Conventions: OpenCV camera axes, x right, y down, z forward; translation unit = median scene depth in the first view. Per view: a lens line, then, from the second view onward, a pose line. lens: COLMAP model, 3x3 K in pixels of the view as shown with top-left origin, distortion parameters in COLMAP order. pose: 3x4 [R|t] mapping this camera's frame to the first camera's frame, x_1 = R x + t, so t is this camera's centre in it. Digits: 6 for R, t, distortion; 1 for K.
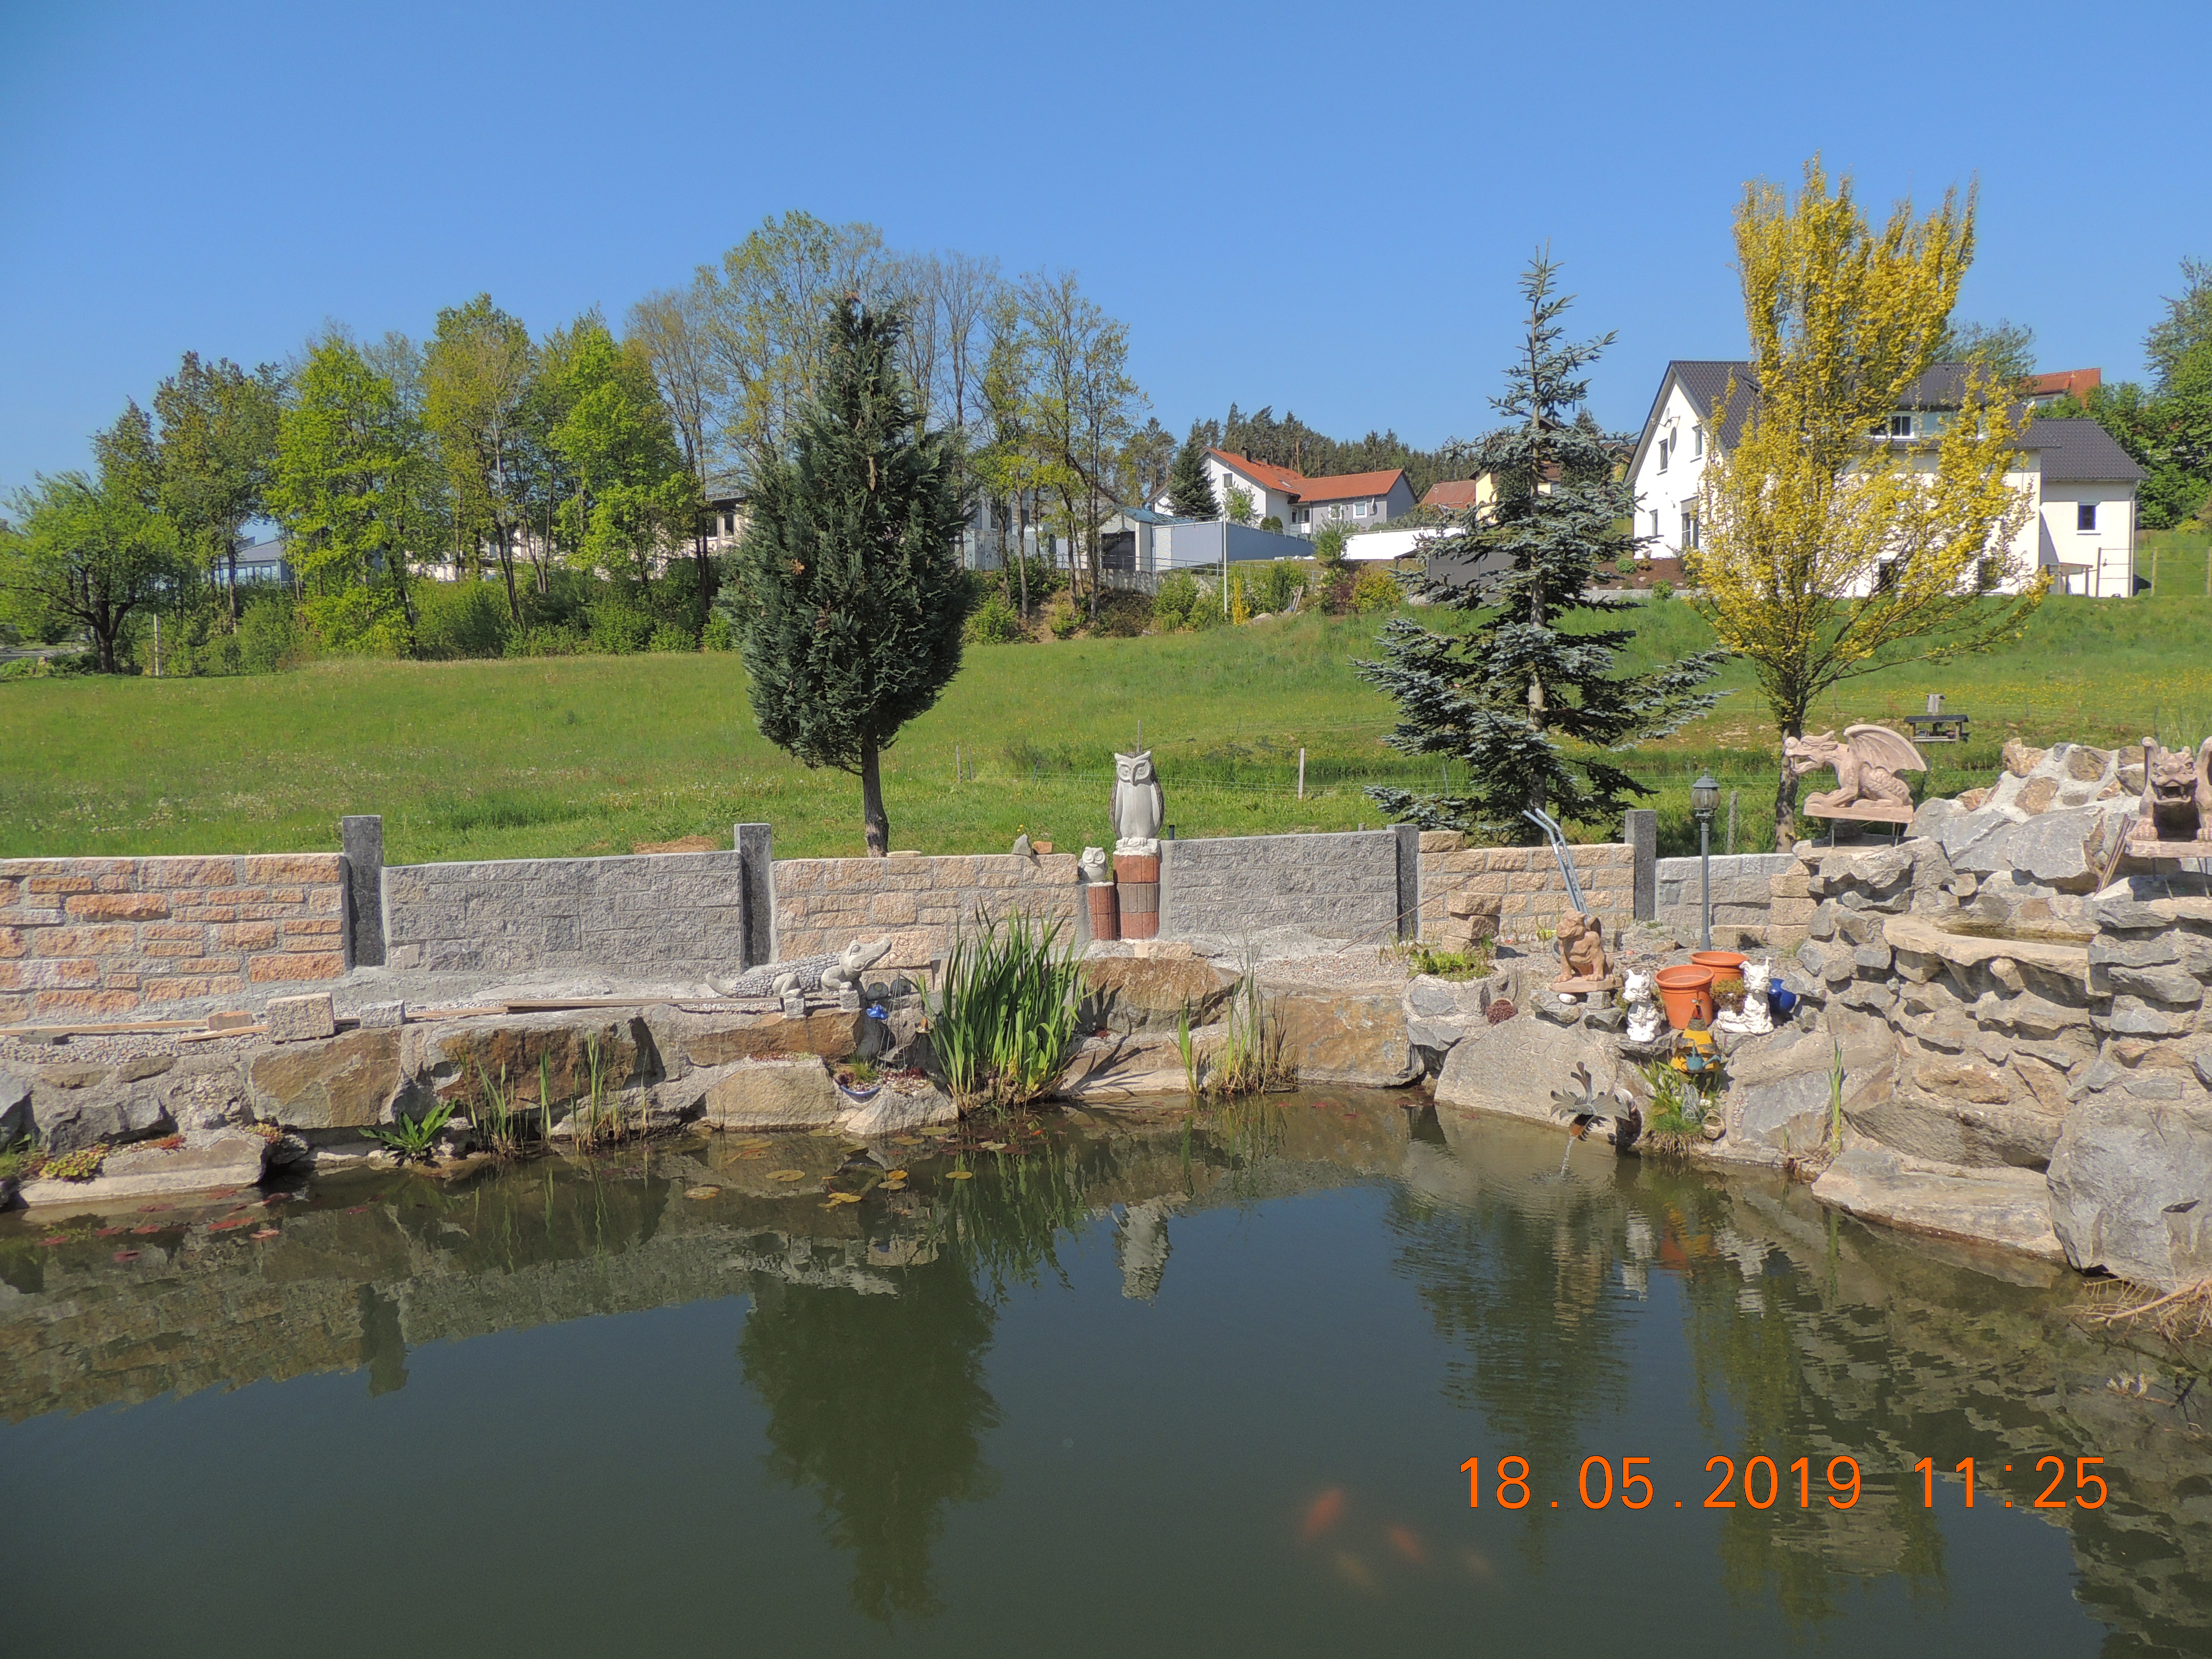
lens RADIAL K [[1581.6, 0, 1106.0], [0, 1581.6, 816.5], [0, 0, 1]] dist [-0.038030, 0.005156]
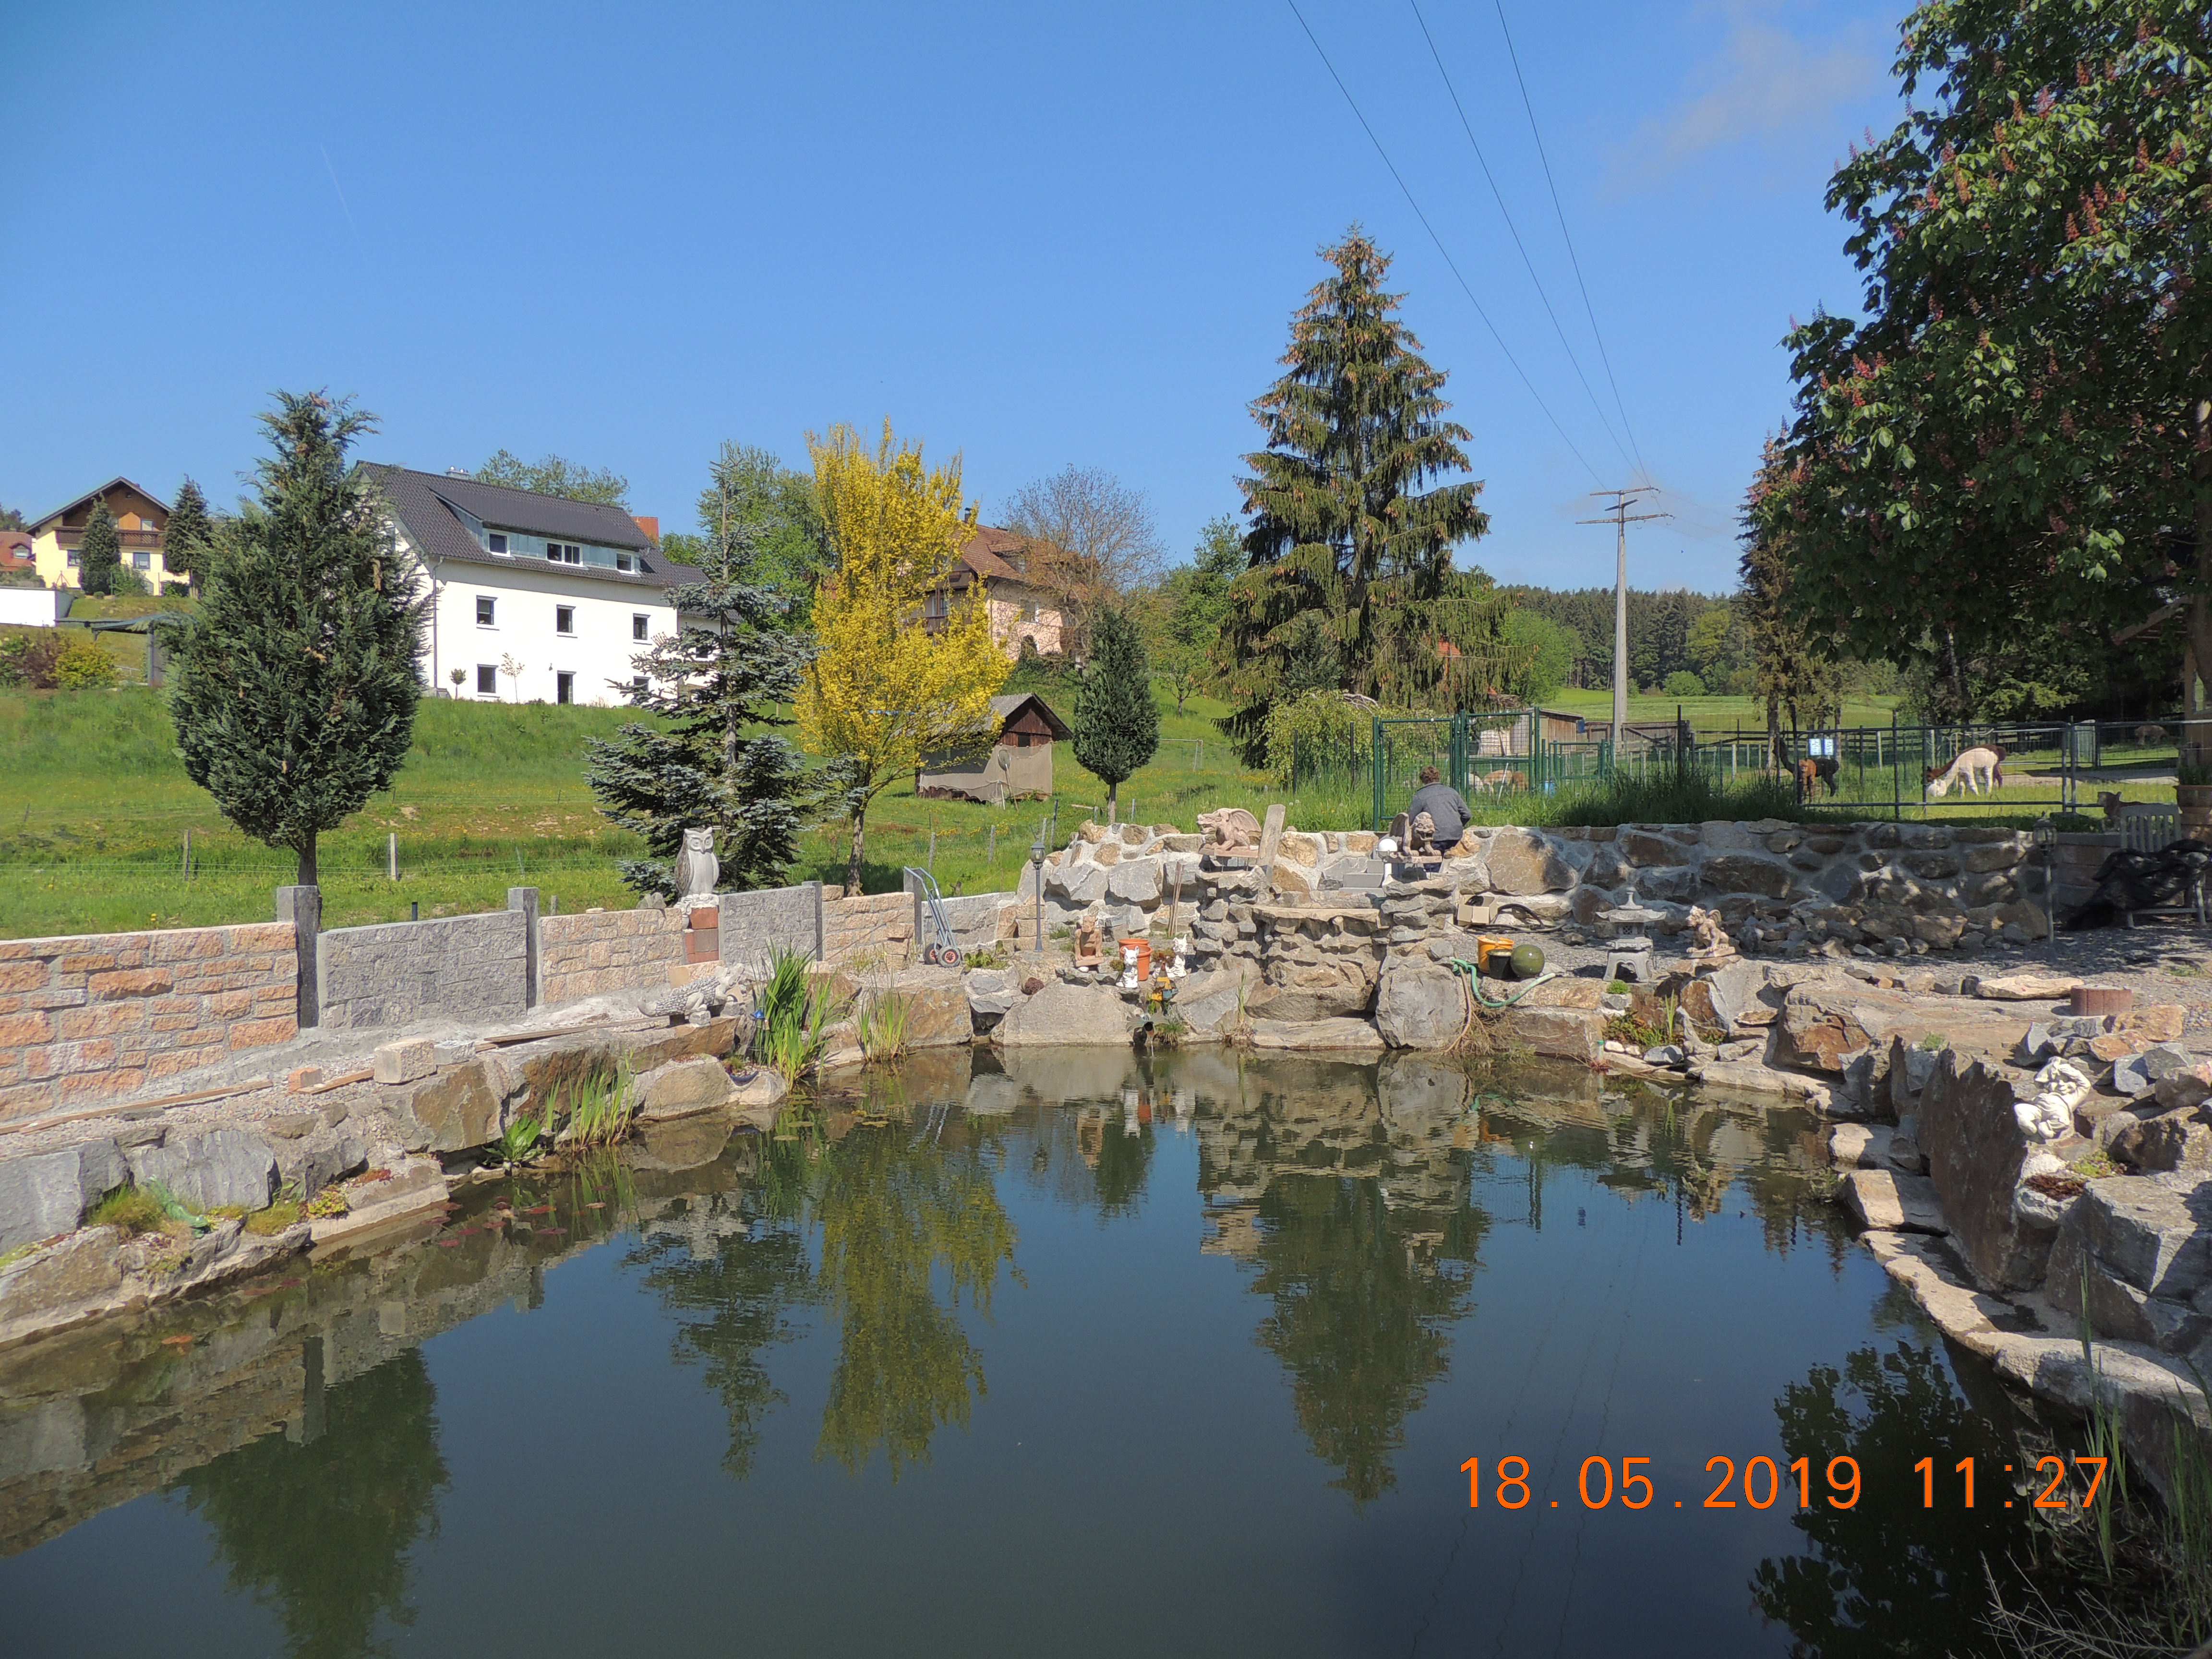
lens RADIAL K [[1581.6, 0, 1103.7], [0, 1581.6, 818.9], [0, 0, 1]] dist [-0.038030, 0.005156]
pose [[0.630949, 0.001959, 0.775822, -1.005439], [0.043316, 0.998348, -0.037749, 0.018339], [-0.774614, 0.057423, 0.629822, -0.099505]]
